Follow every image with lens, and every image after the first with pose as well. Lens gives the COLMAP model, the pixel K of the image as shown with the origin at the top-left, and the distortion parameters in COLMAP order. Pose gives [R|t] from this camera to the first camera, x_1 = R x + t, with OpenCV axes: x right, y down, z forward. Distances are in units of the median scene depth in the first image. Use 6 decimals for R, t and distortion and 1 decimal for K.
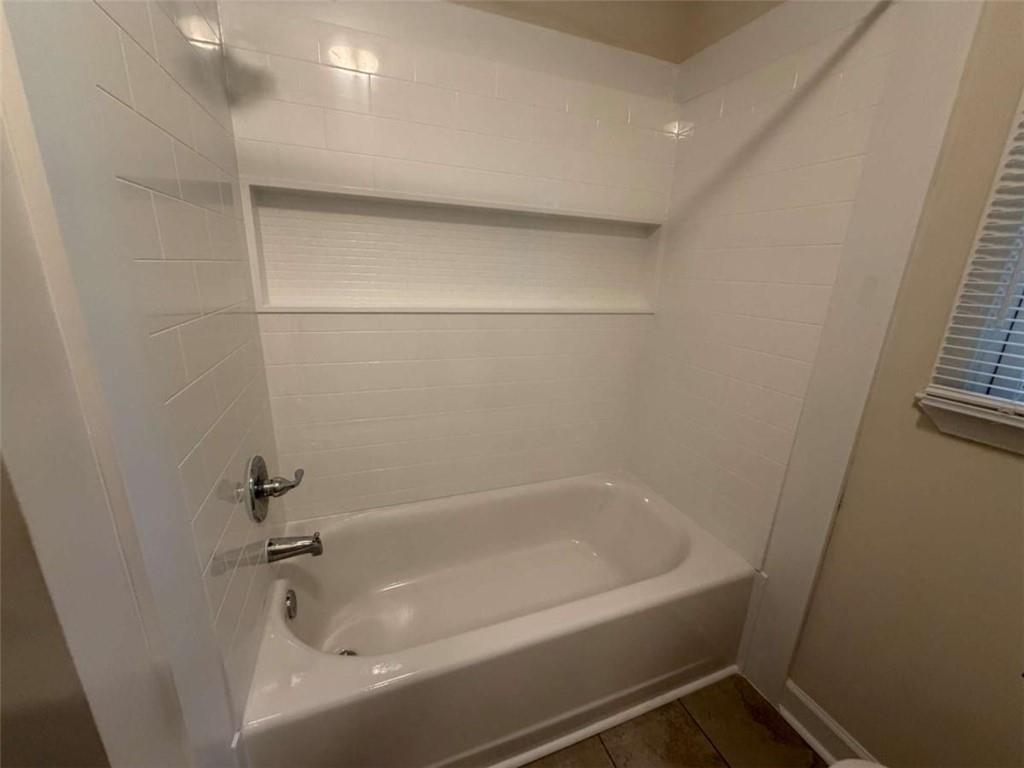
lens RADIAL K [[409.5, 0, 514.7], [0, 409.5, 384.2], [0, 0, 1]] dist [-0.000848, 0.000699]
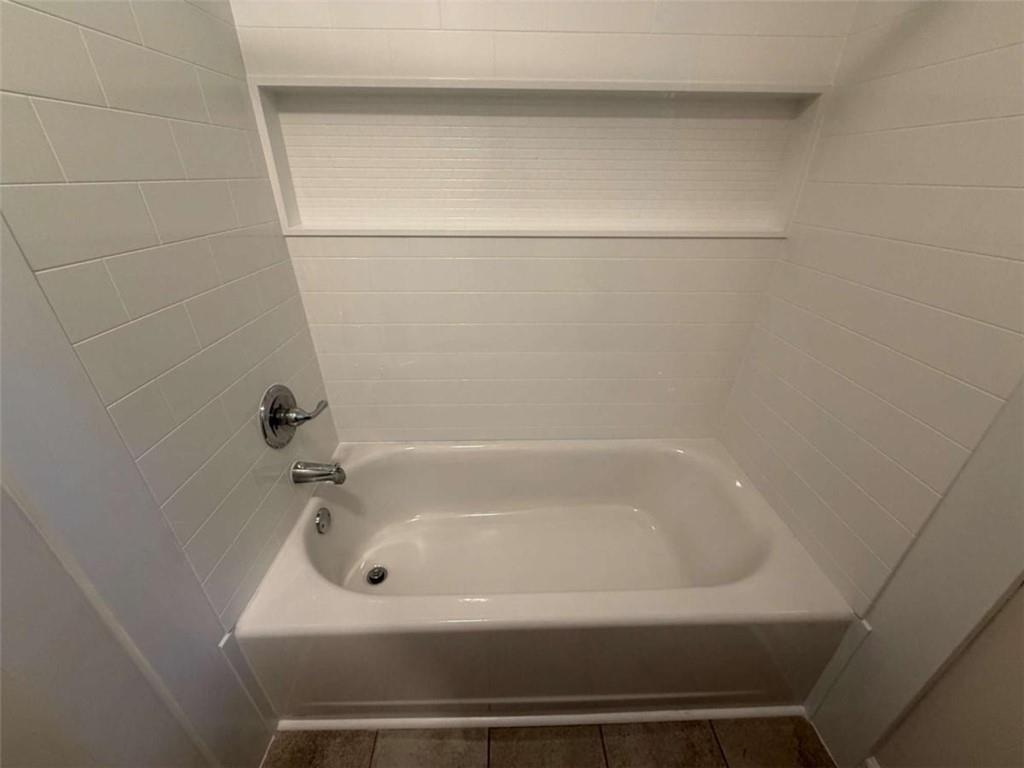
lens RADIAL K [[409.5, 0, 512.0], [0, 409.5, 385.5], [0, 0, 1]] dist [-0.000848, 0.000699]
pose [[0.942984, 0.120842, -0.310128, 0.213399], [-0.059048, 0.977722, 0.201427, -0.056170], [0.327560, -0.171630, 0.929111, 0.221446]]
